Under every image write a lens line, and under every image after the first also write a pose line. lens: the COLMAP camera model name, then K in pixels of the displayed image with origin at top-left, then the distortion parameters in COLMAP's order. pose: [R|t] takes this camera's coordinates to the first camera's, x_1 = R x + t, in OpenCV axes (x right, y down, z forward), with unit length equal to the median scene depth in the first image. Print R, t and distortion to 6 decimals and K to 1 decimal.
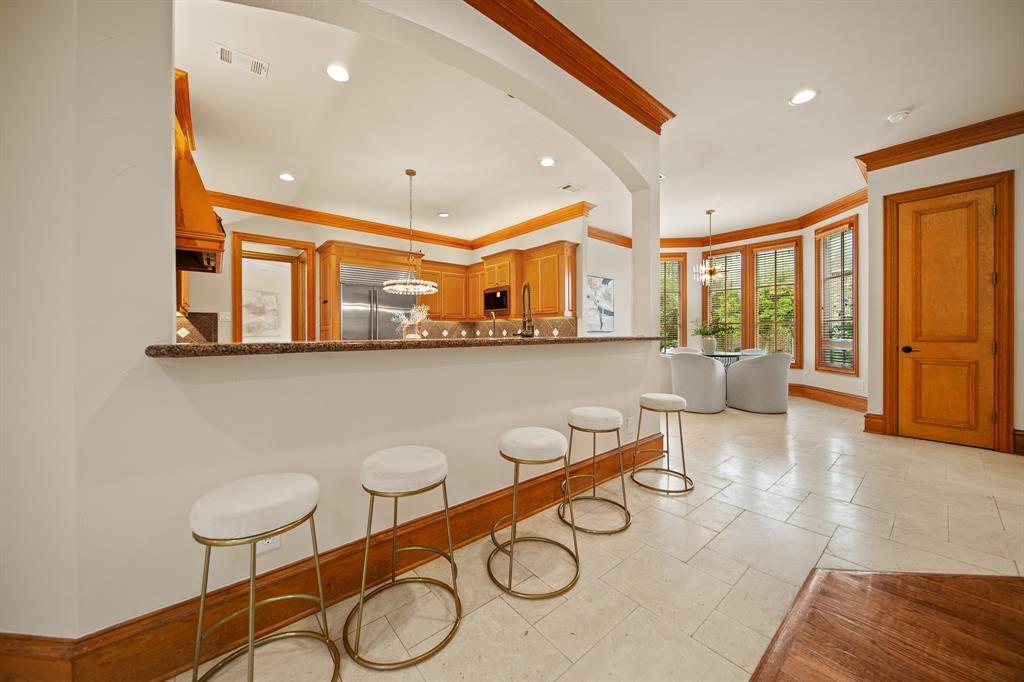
lens RADIAL K [[359.6, 0, 512.8], [0, 359.6, 336.2], [0, 0, 1]] dist [0.000255, -0.000235]
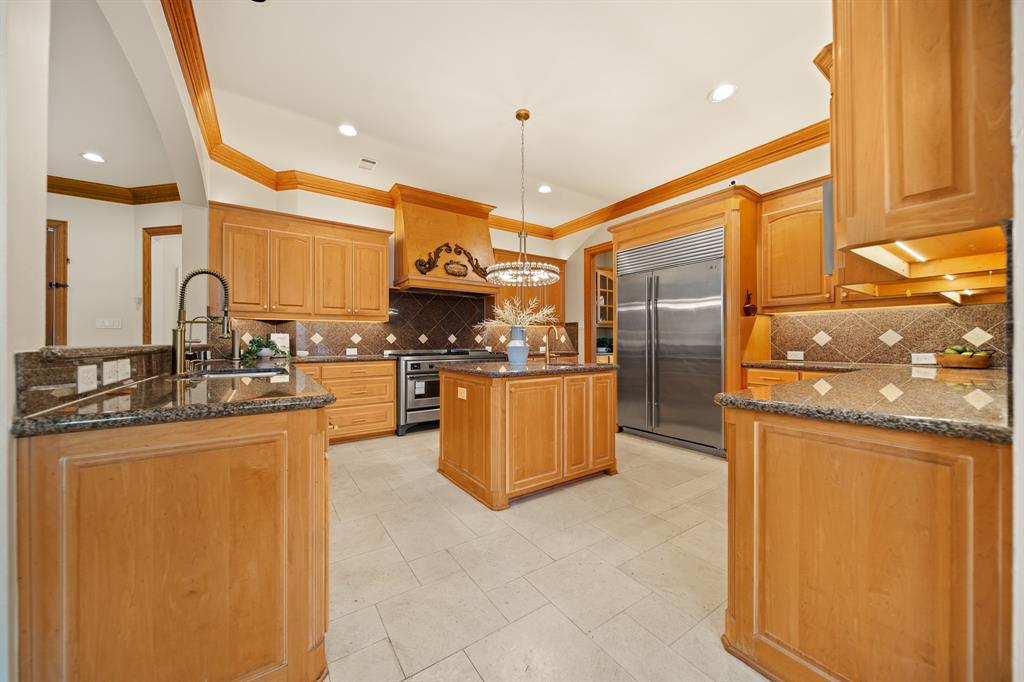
lens RADIAL K [[358.1, 0, 512.0], [0, 358.1, 341.0], [0, 0, 1]] dist [-0.002983, -0.000175]
pose [[-0.092416, 0.004529, -0.995710, 0.327868], [-0.005488, 0.999972, 0.005057, -0.005700], [0.995705, 0.005932, -0.092388, 0.794618]]
